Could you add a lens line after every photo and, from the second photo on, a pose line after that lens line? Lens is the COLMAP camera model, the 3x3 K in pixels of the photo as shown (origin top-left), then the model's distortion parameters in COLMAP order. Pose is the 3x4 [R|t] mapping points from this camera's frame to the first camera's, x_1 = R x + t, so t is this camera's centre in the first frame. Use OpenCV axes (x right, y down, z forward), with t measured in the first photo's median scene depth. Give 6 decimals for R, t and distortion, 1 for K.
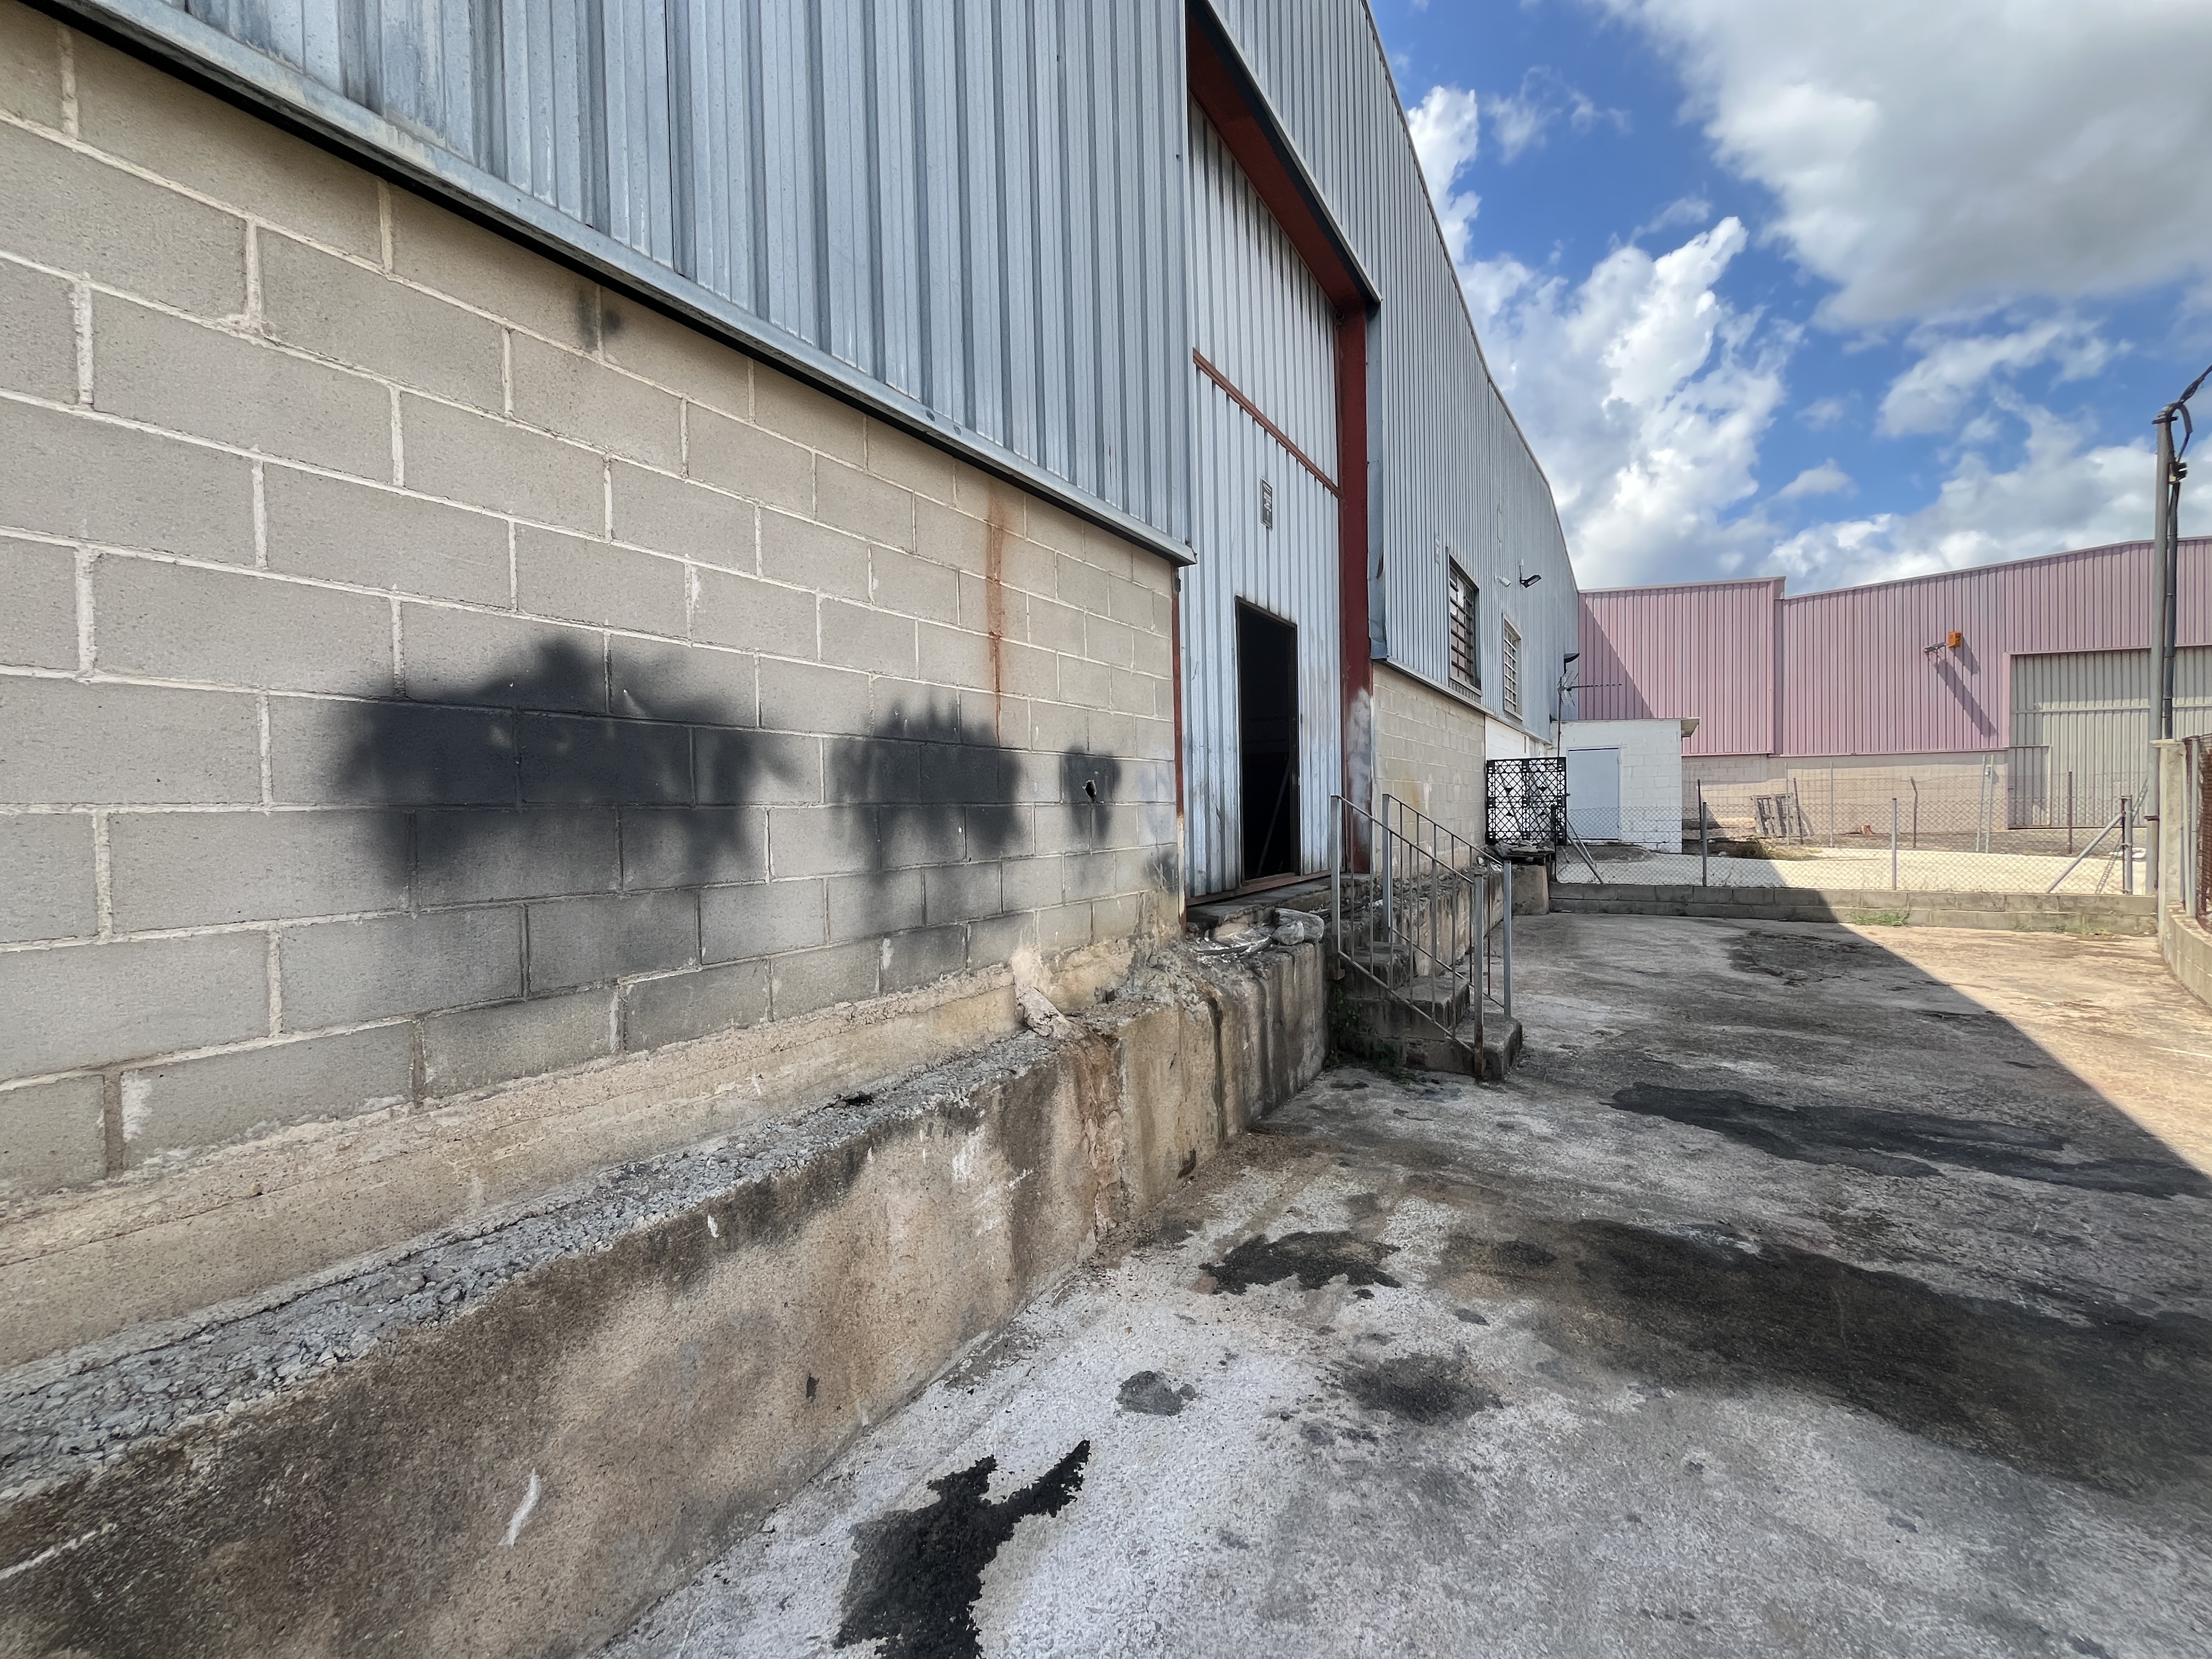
lens RADIAL K [[896.7, 0, 1106.1], [0, 896.7, 828.6], [0, 0, 1]] dist [-0.002716, -0.000119]
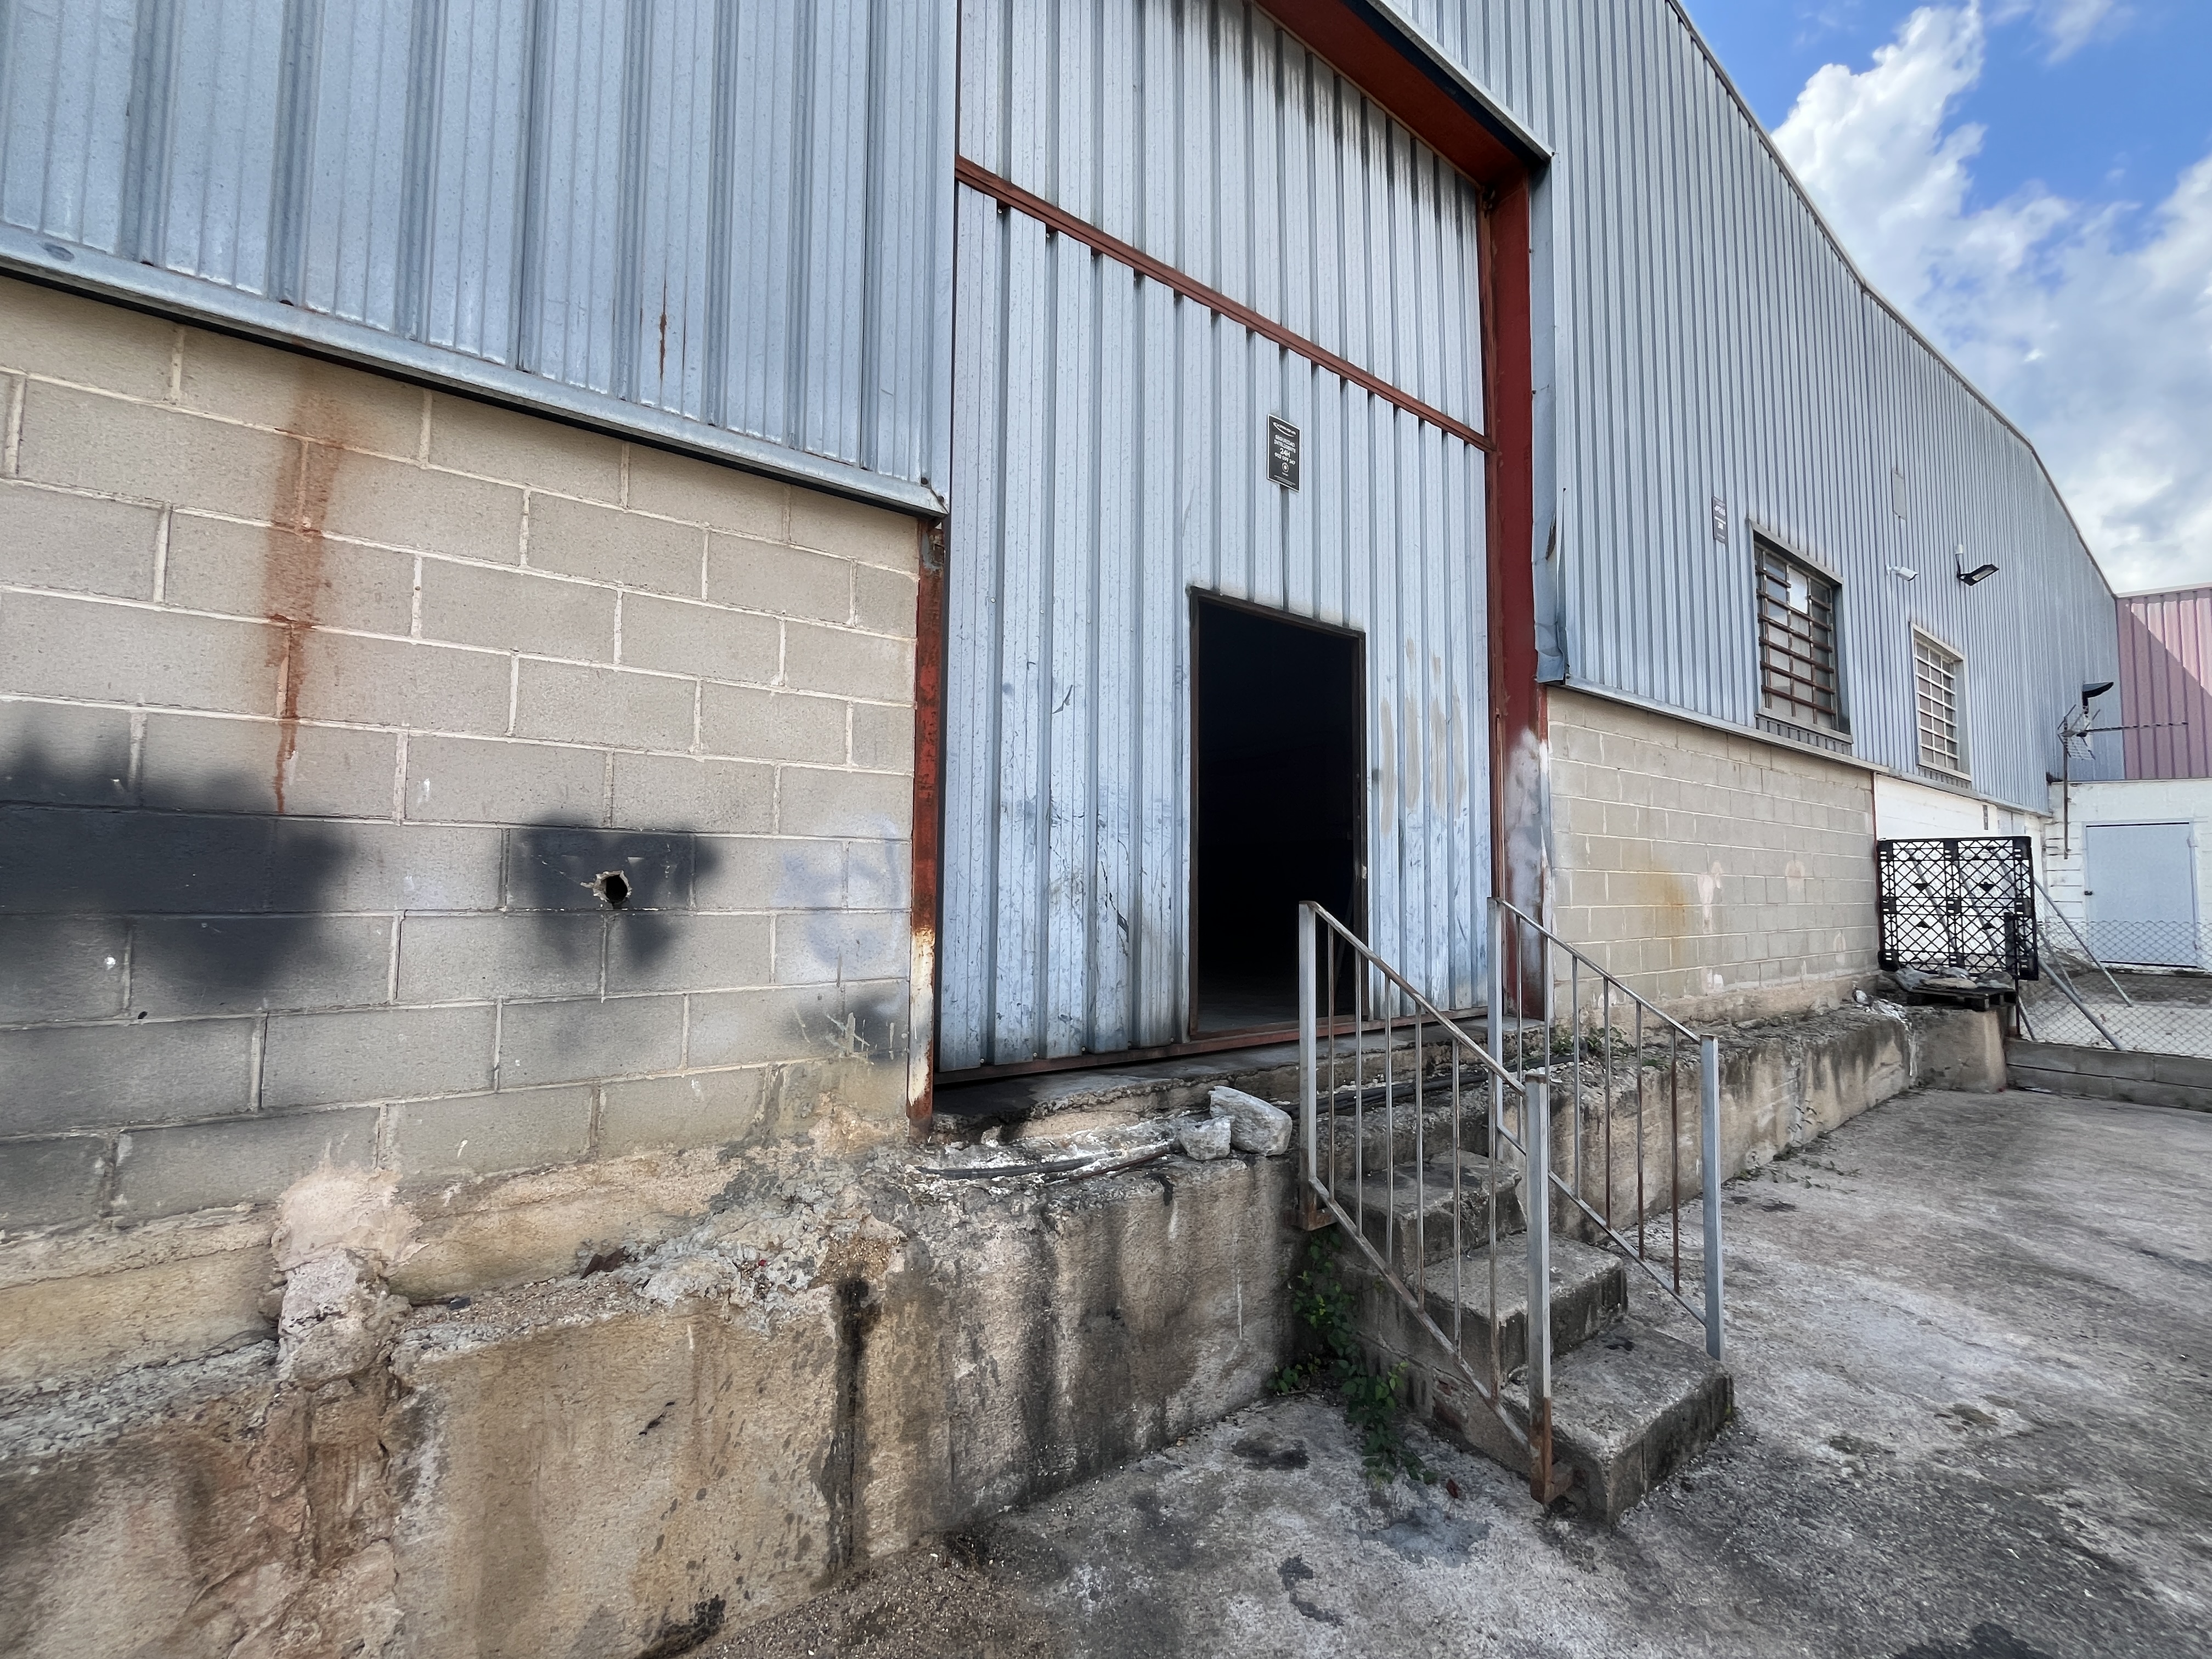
lens RADIAL K [[896.7, 0, 1105.8], [0, 896.7, 829.2], [0, 0, 1]] dist [-0.002716, -0.000119]
pose [[0.923169, 0.000956, -0.384394, 0.370576], [-0.033535, 0.996385, -0.078059, -0.034556], [0.382930, 0.084953, 0.919863, 0.430901]]
